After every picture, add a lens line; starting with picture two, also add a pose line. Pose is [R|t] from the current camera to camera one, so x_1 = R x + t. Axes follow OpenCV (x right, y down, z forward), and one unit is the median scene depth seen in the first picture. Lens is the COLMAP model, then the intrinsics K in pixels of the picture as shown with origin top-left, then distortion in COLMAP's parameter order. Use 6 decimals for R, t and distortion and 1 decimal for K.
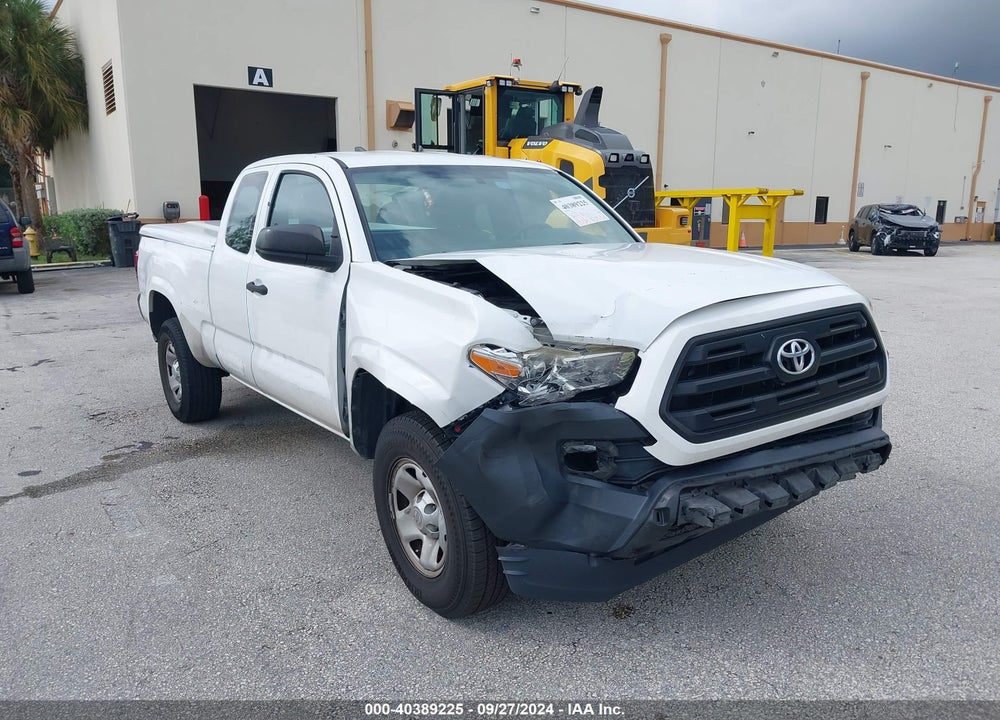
lens RADIAL K [[803.7, 0, 500.0], [0, 803.7, 360.0], [0, 0, 1]] dist [0.009235, -0.002649]
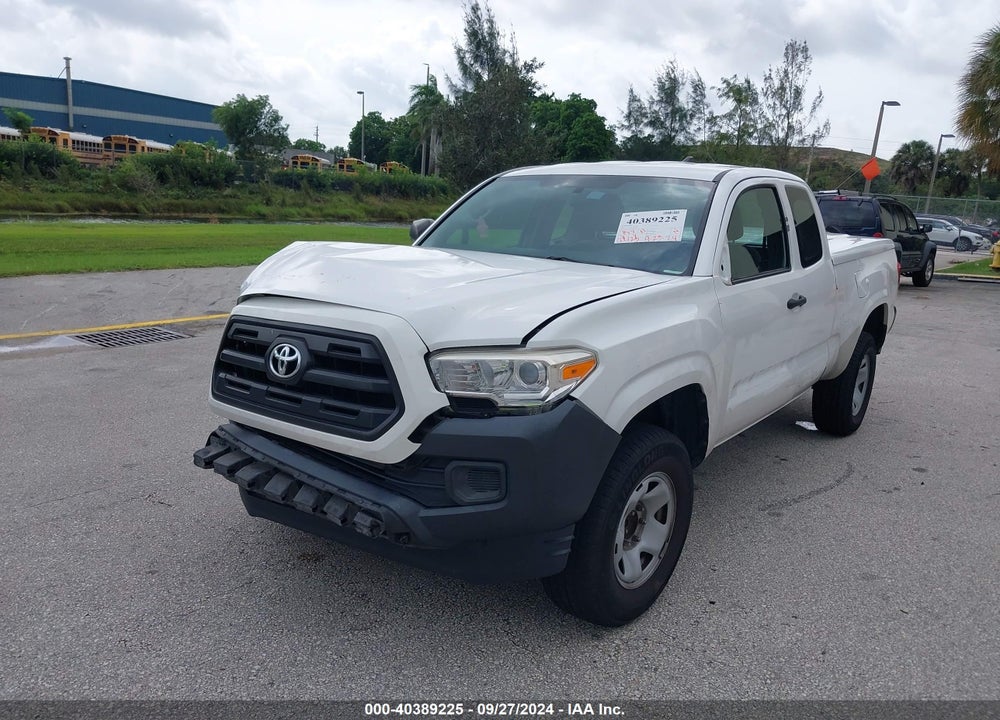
lens RADIAL K [[817.4, 0, 501.6], [0, 817.4, 353.3], [0, 0, 1]] dist [-0.008350, 0.007254]
pose [[0.299977, 0.210367, -0.930462, 0.738985], [-0.230237, 0.962513, 0.143386, -0.117854], [0.925746, 0.171214, 0.337165, 0.470041]]
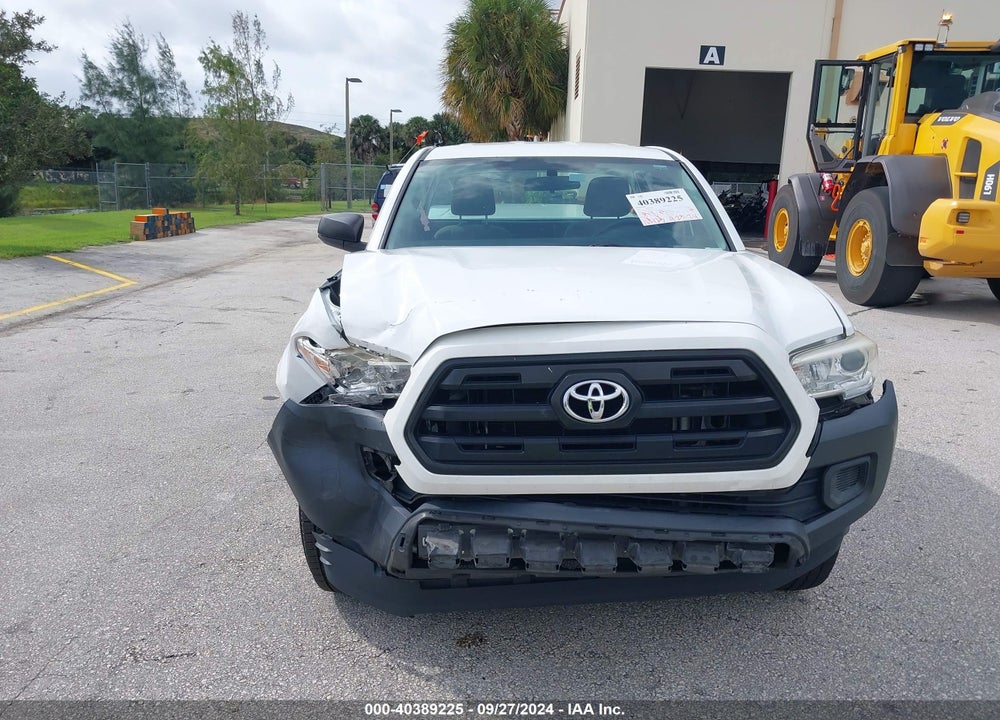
lens RADIAL K [[803.7, 0, 500.0], [0, 803.7, 360.0], [0, 0, 1]] dist [0.009235, -0.002649]
pose [[0.816559, 0.145133, -0.558719, 0.387577], [-0.129677, 0.989260, 0.067450, -0.046483], [0.562507, 0.017376, 0.826610, 0.137282]]
